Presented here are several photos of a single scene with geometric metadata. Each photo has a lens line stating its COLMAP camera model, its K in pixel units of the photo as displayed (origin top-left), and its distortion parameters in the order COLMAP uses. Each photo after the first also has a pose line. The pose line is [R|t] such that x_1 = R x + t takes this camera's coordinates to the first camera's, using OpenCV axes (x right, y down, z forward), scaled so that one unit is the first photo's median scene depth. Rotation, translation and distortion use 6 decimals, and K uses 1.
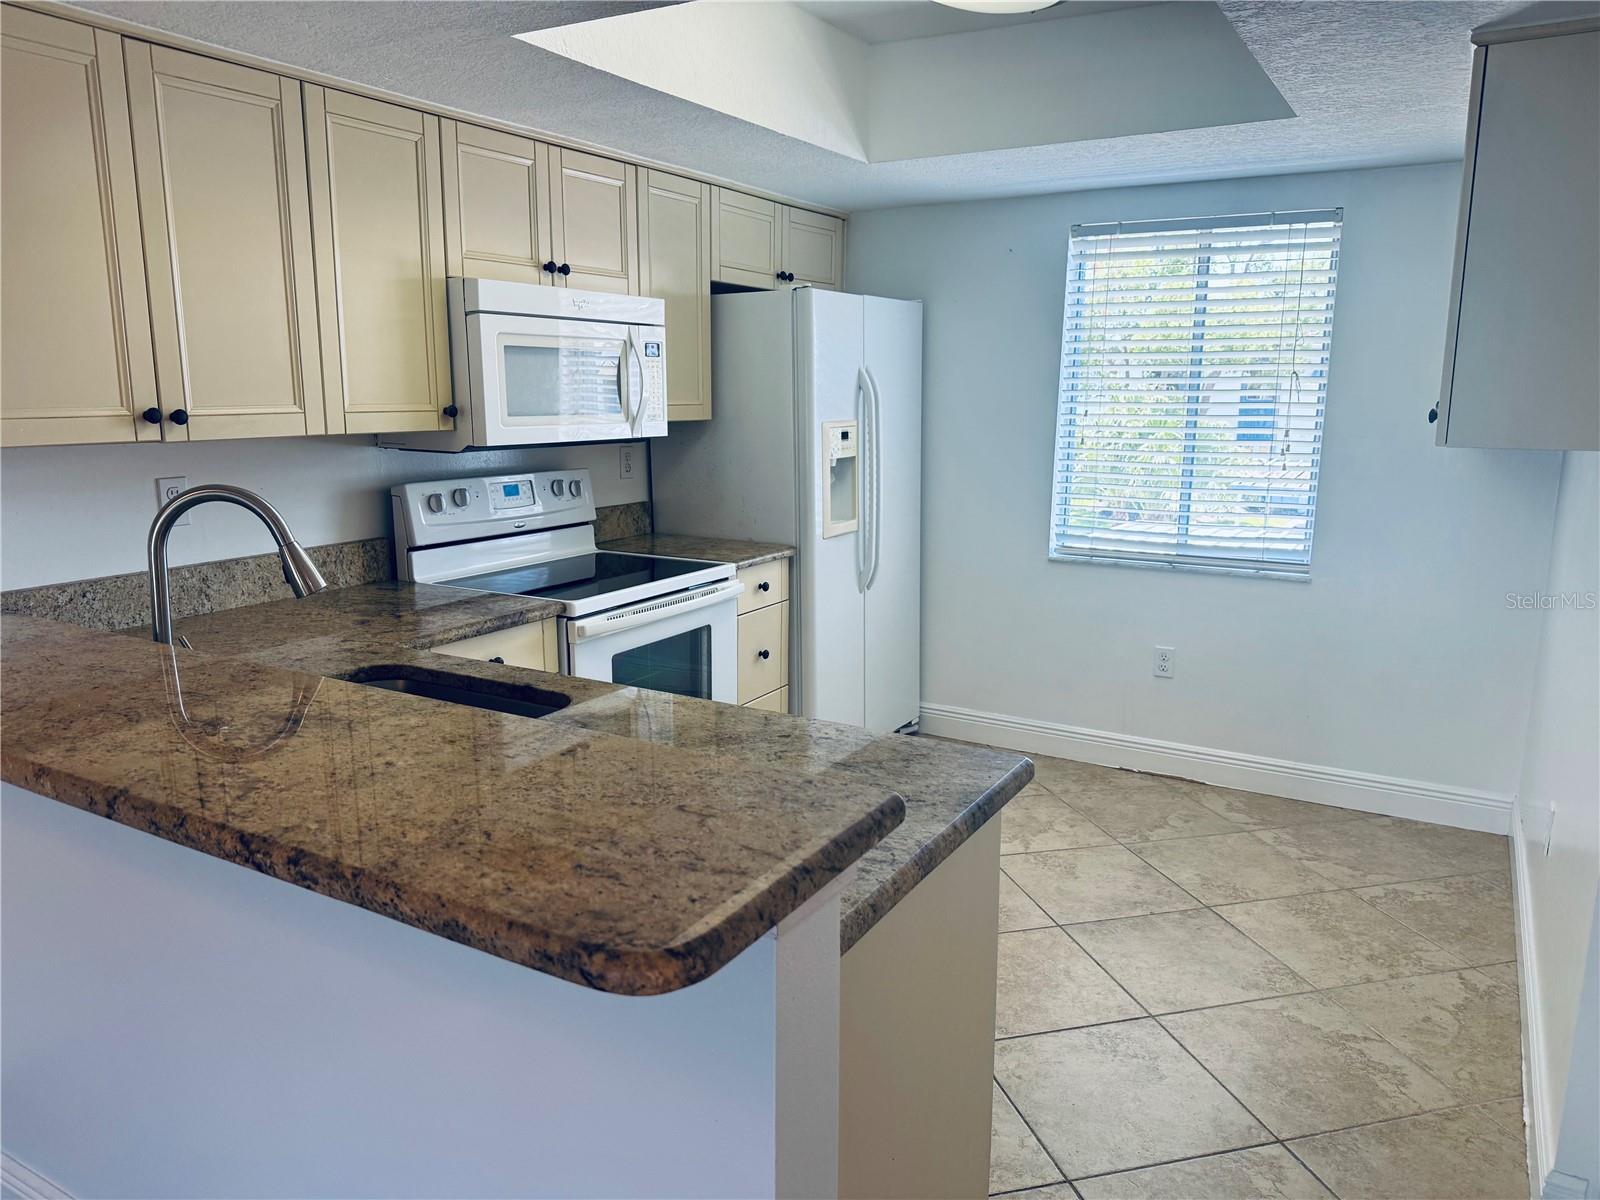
lens RADIAL K [[1109.0, 0, 800.0], [0, 1109.0, 600.0], [0, 0, 1]] dist [-0.031068, -0.000592]
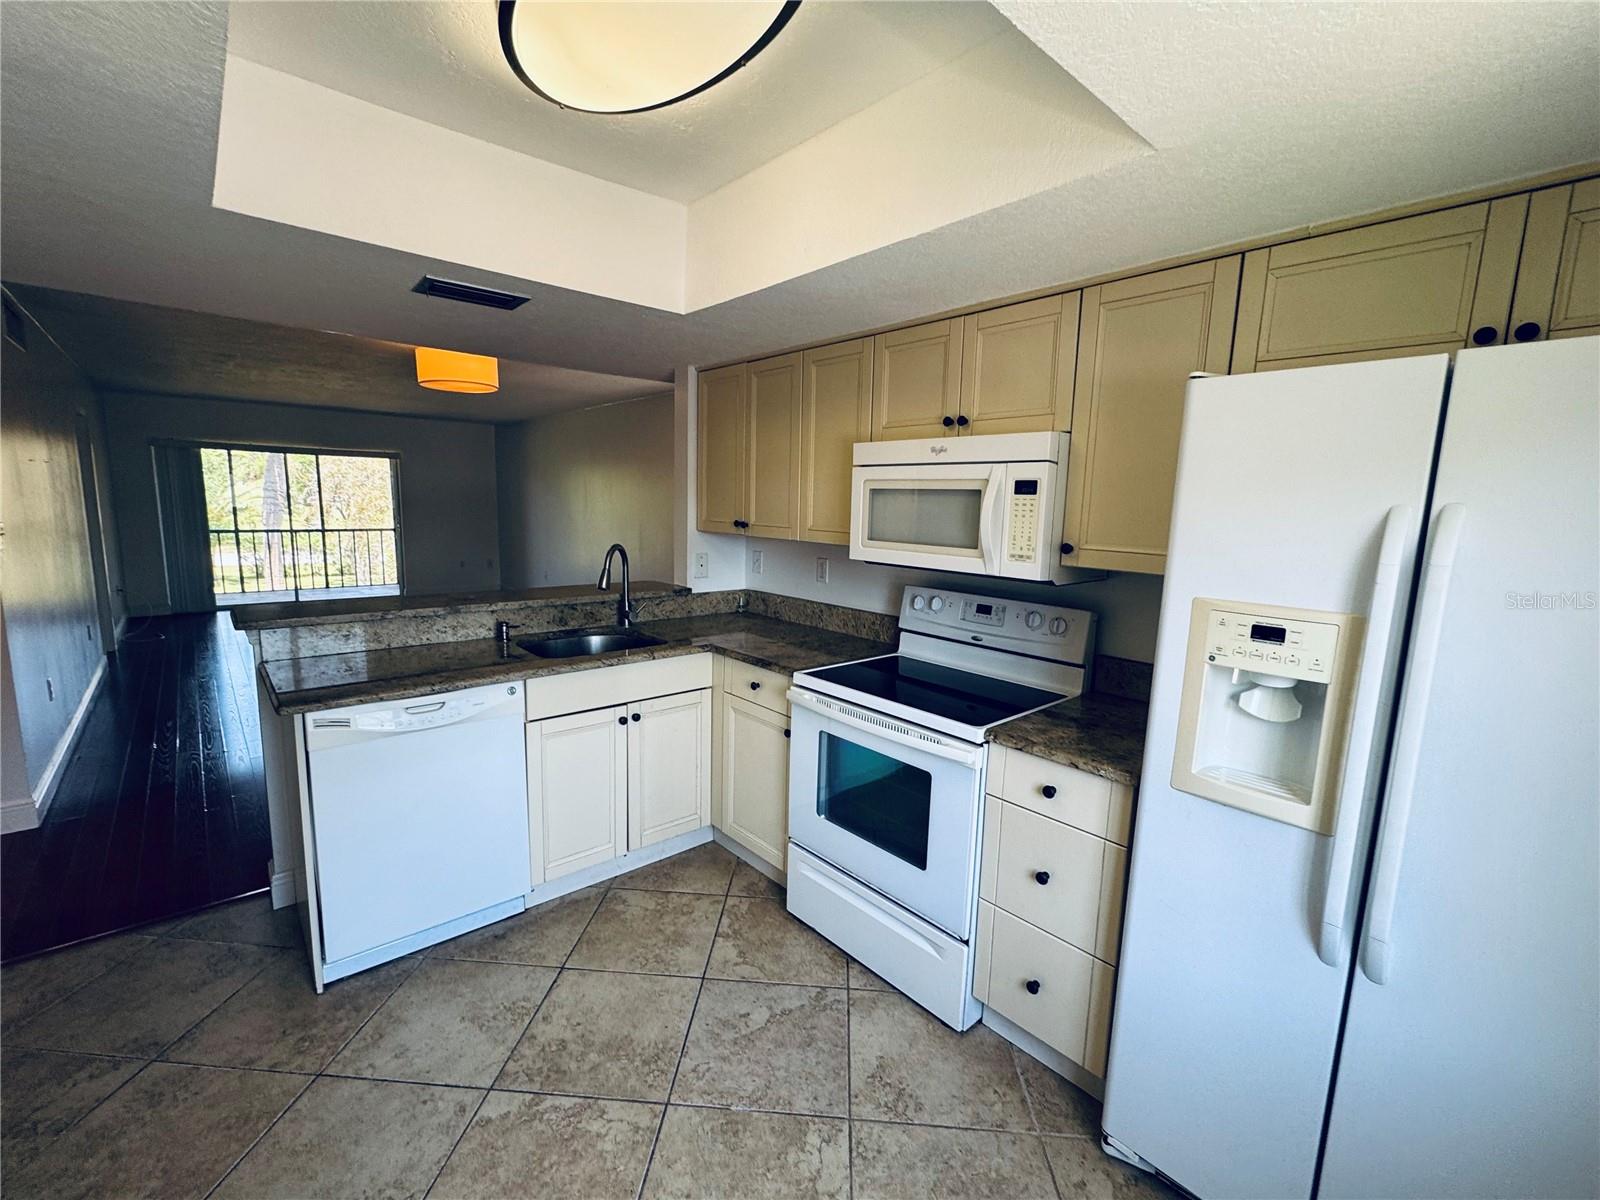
lens RADIAL K [[686.3, 0, 800.0], [0, 686.3, 600.0], [0, 0, 1]] dist [0.000786, -0.000093]
pose [[-0.306474, 0.136990, -0.941970, 0.521867], [-0.198052, 0.958756, 0.203869, -0.233902], [0.931047, 0.249040, -0.266703, 1.077377]]
